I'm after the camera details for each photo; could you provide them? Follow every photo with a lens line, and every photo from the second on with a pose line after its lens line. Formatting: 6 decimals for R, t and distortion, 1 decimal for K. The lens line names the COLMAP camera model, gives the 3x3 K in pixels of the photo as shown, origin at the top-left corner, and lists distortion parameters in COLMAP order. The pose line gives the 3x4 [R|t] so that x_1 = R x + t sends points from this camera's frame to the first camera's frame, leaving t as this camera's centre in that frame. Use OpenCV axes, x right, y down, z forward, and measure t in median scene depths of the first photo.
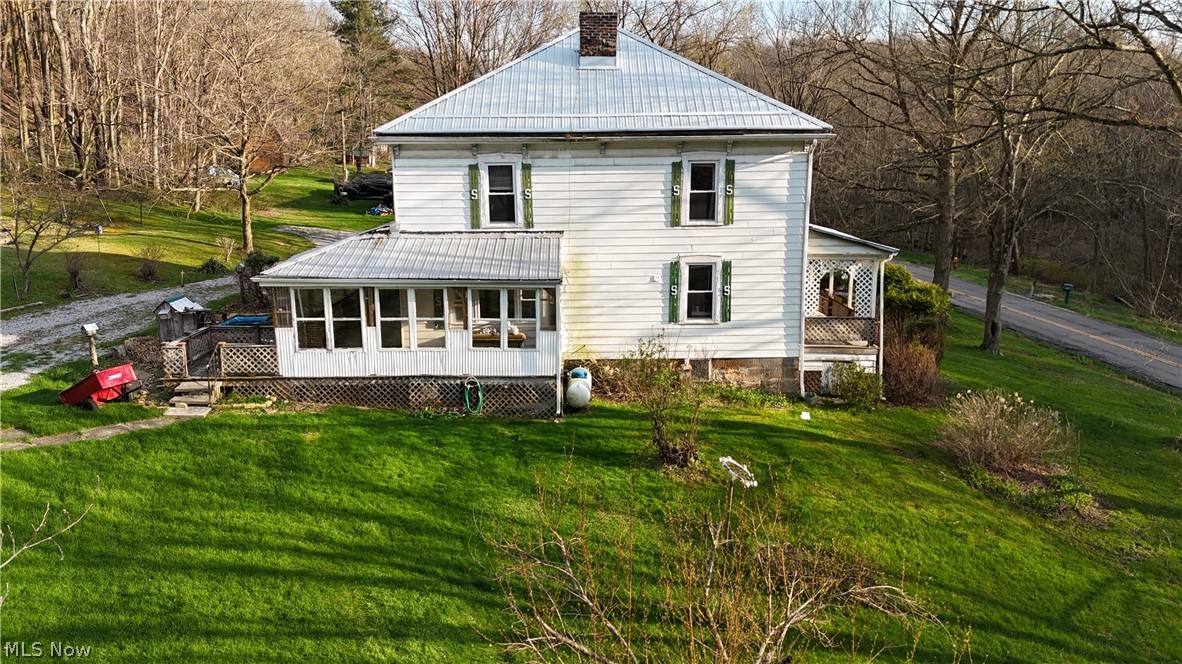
lens RADIAL K [[863.0, 0, 589.6], [0, 863.0, 336.7], [0, 0, 1]] dist [0.106395, -0.120287]
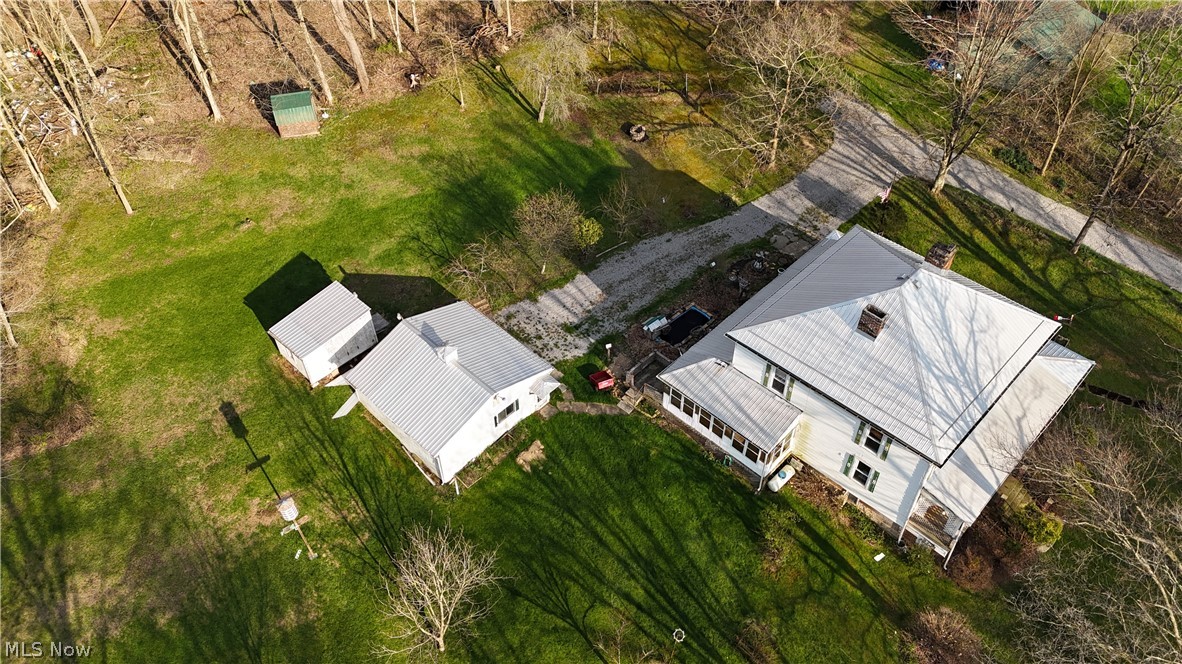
lens RADIAL K [[863.0, 0, 589.6], [0, 863.0, 336.7], [0, 0, 1]] dist [0.106395, -0.120287]
pose [[0.711691, 0.508260, -0.484941, 0.481598], [-0.142436, 0.780379, 0.608868, -1.357593], [0.687901, -0.364252, 0.627784, -0.456090]]
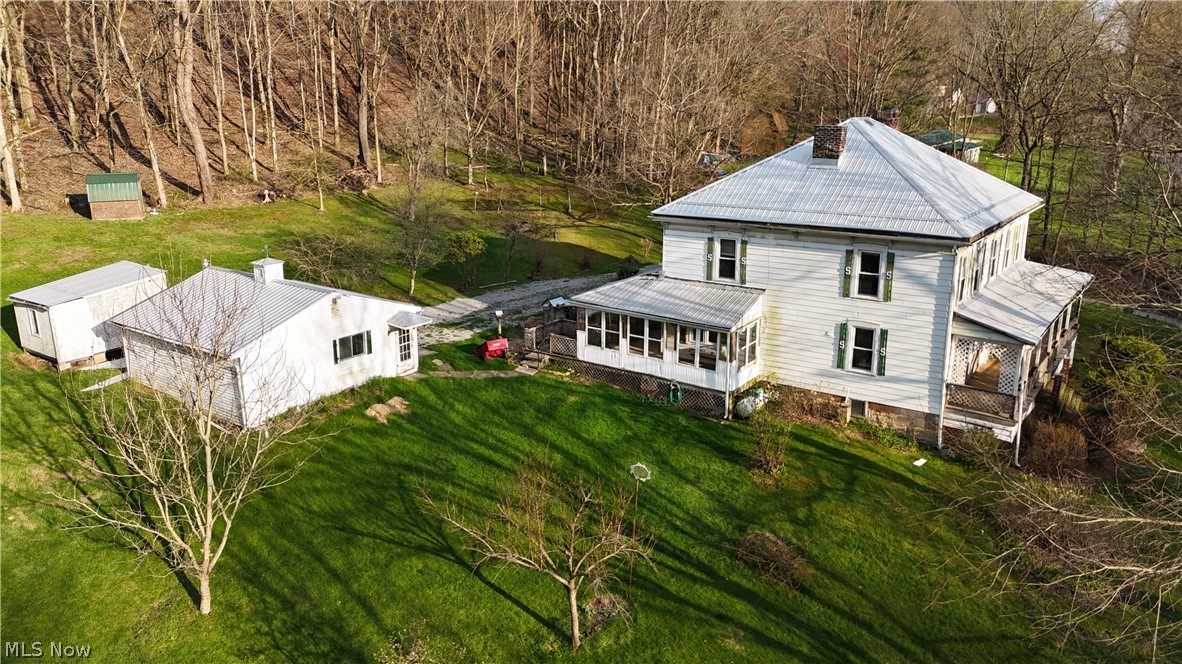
lens RADIAL K [[863.0, 0, 589.6], [0, 863.0, 336.7], [0, 0, 1]] dist [0.106395, -0.120287]
pose [[0.805412, 0.163142, -0.569821, 0.556339], [-0.125840, 0.986523, 0.104577, -0.160019], [0.579202, -0.012521, 0.815088, -0.304148]]
